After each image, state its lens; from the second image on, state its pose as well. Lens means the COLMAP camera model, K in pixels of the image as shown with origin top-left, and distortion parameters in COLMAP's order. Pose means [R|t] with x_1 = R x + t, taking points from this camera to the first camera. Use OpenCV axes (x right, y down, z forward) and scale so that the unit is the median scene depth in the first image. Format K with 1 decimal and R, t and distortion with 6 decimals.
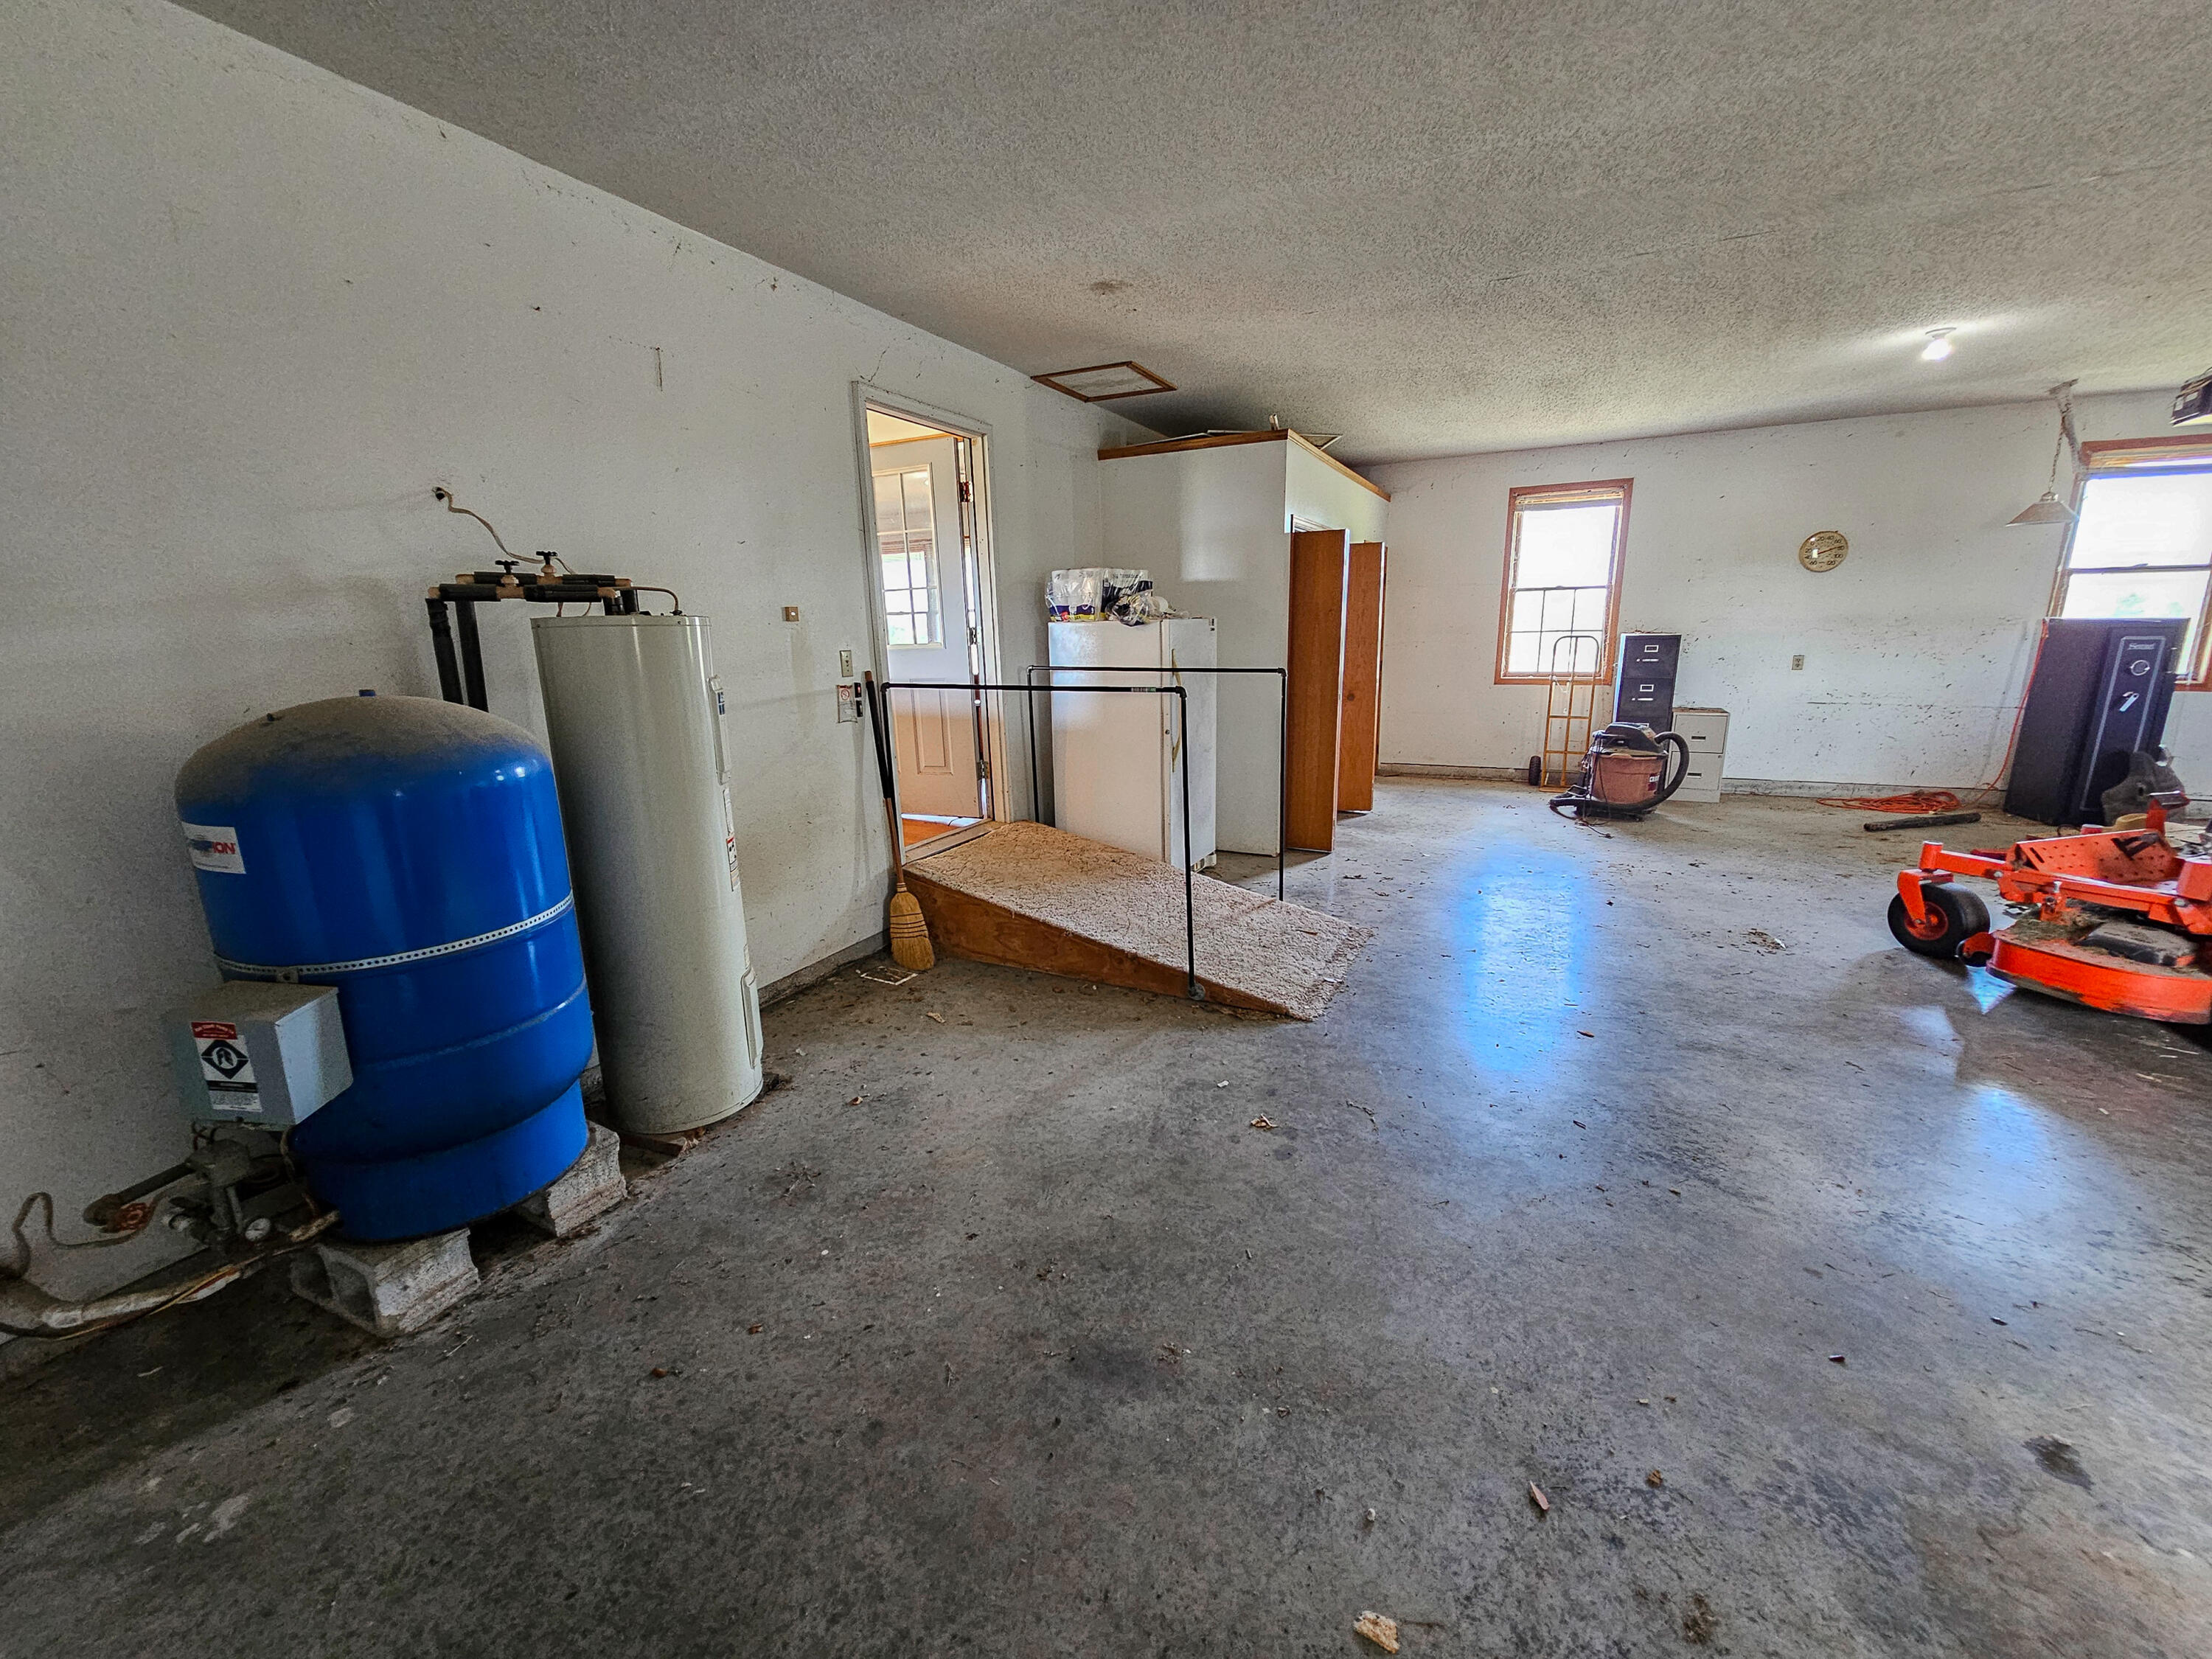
lens RADIAL K [[903.3, 0, 1084.9], [0, 903.3, 839.0], [0, 0, 1]] dist [-0.000513, 0.000357]
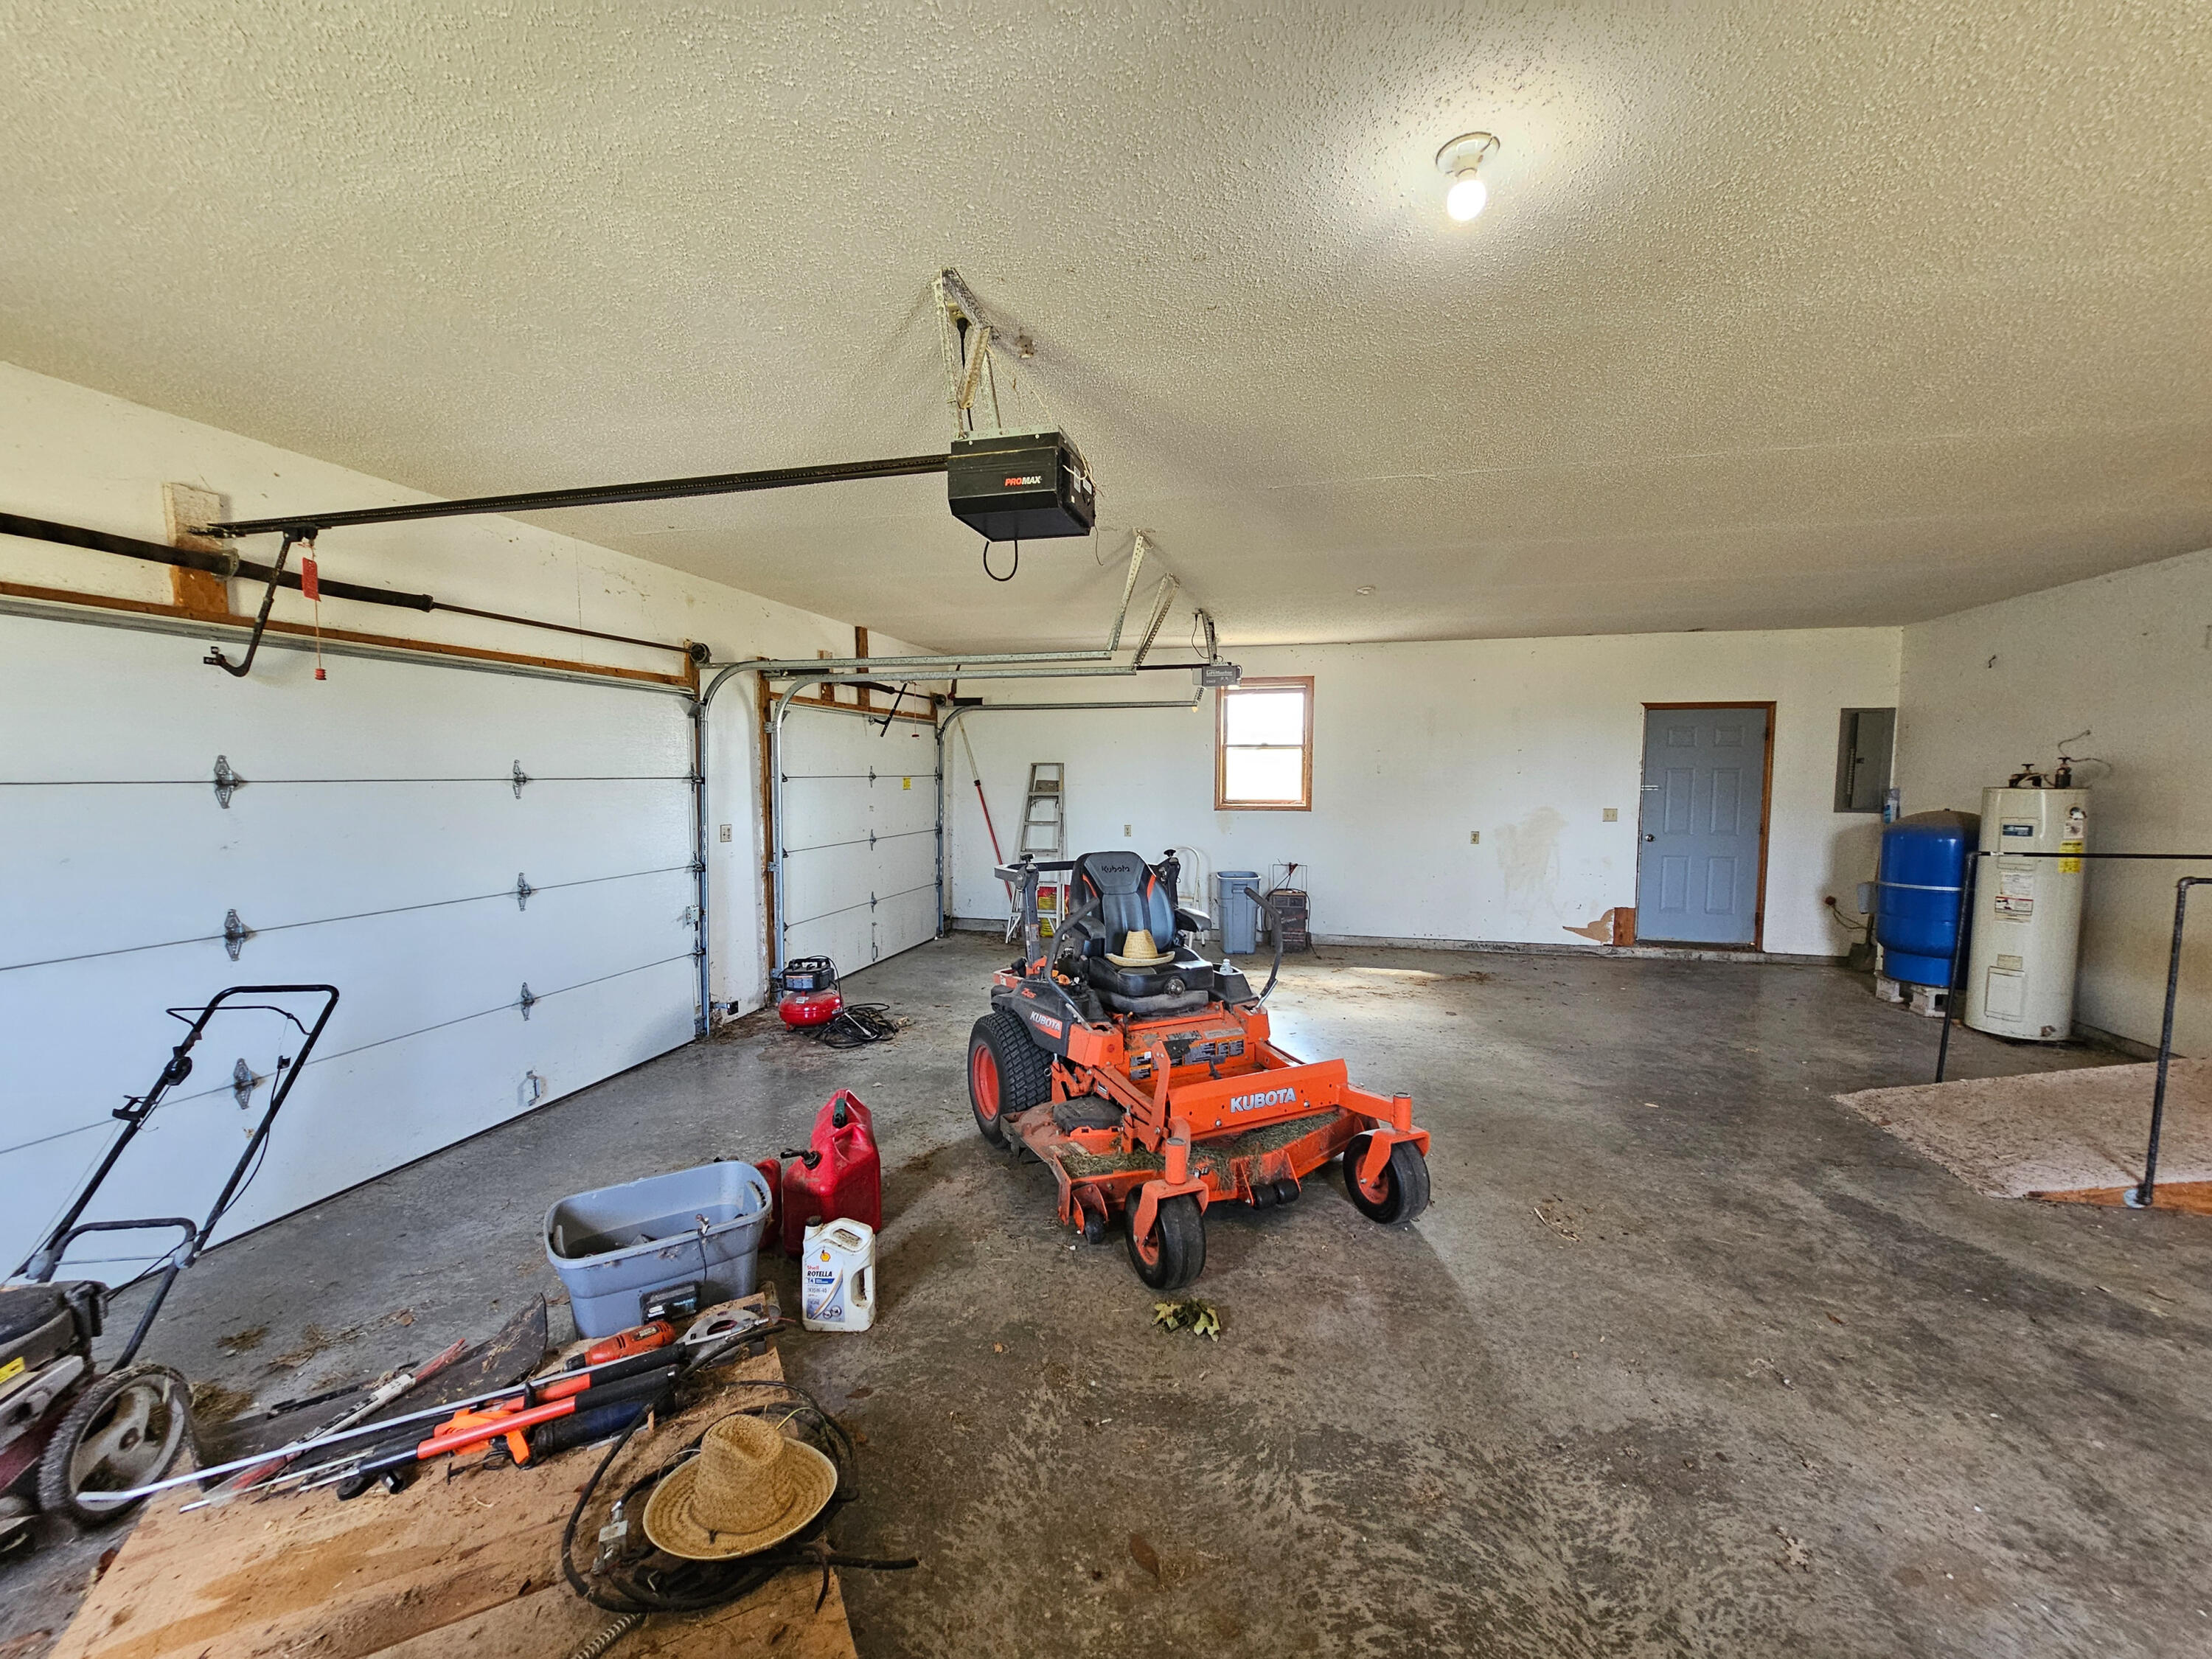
lens RADIAL K [[901.1, 0, 1108.8], [0, 901.1, 855.3], [0, 0, 1]] dist [-0.000384, 0.000019]
pose [[-0.968748, 0.046372, -0.243674, 0.818447], [-0.033915, 0.948382, 0.315311, -0.268073], [0.245718, 0.313721, -0.917171, 0.952146]]
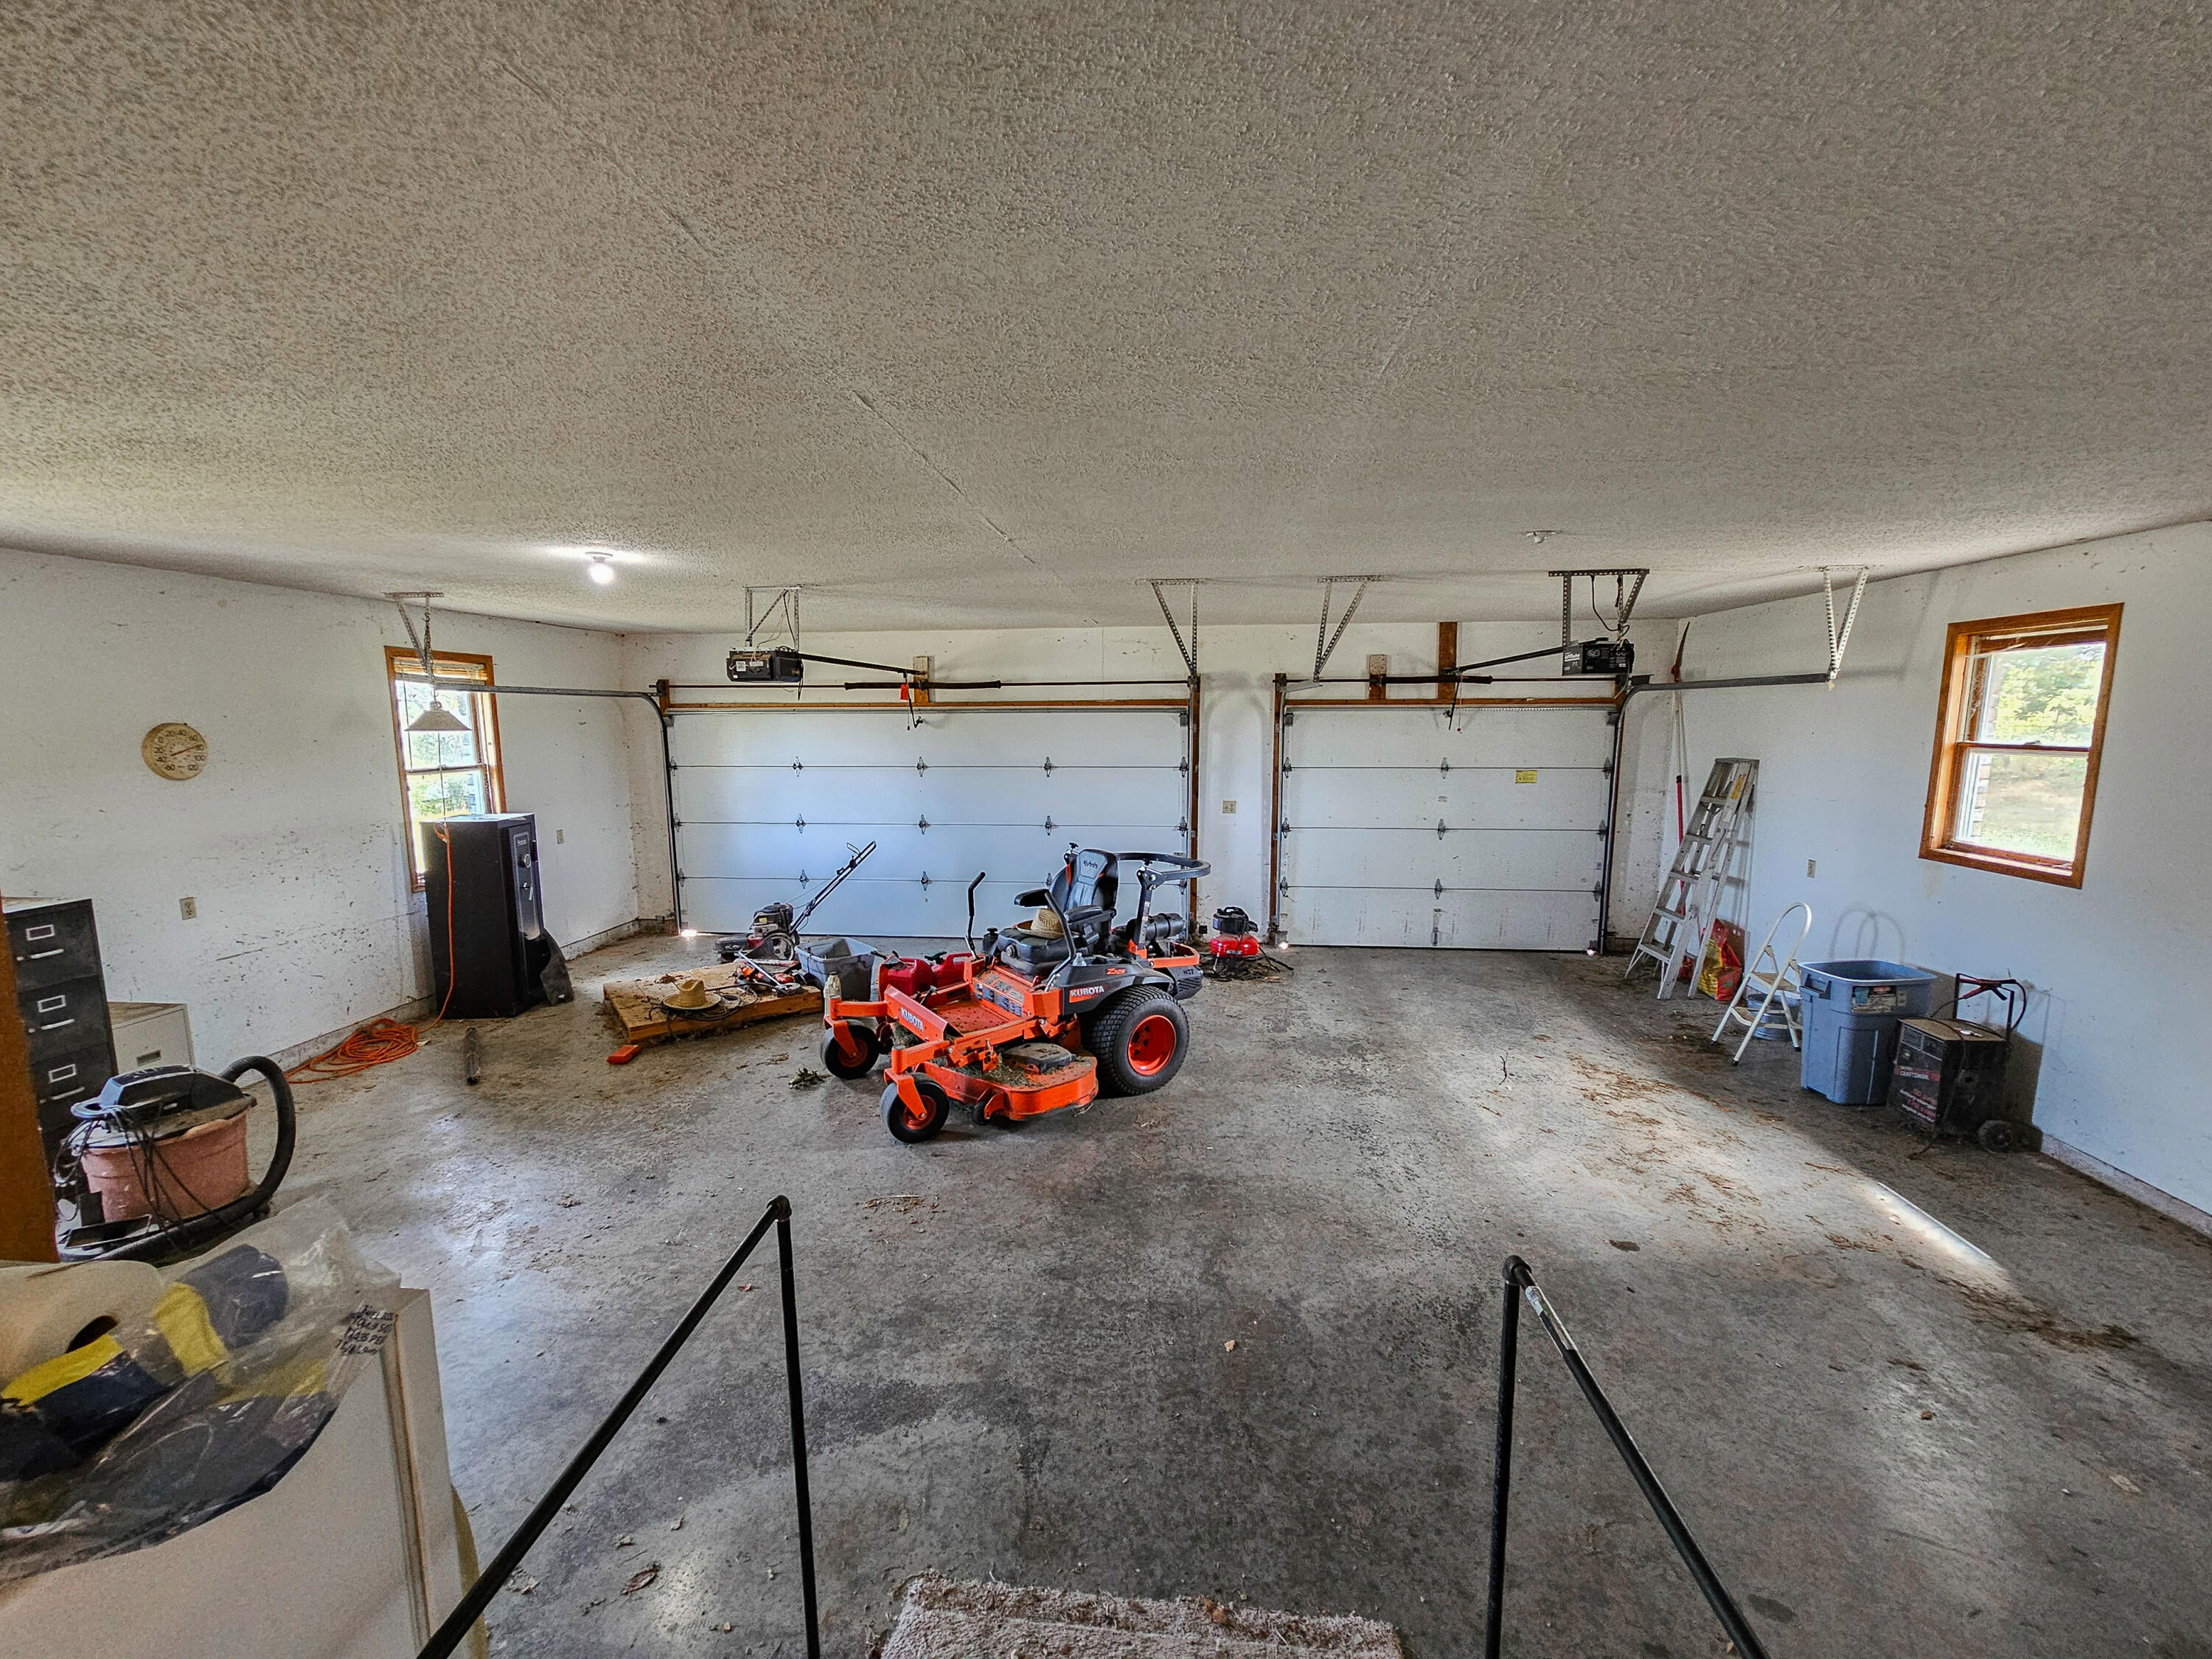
lens RADIAL K [[903.3, 0, 1084.9], [0, 903.3, 839.0], [0, 0, 1]] dist [-0.000513, 0.000357]
pose [[-0.376909, -0.103321, 0.920470, -0.087264], [0.223184, 0.954349, 0.198512, -0.241958], [-0.898960, 0.280255, -0.336643, 0.641859]]
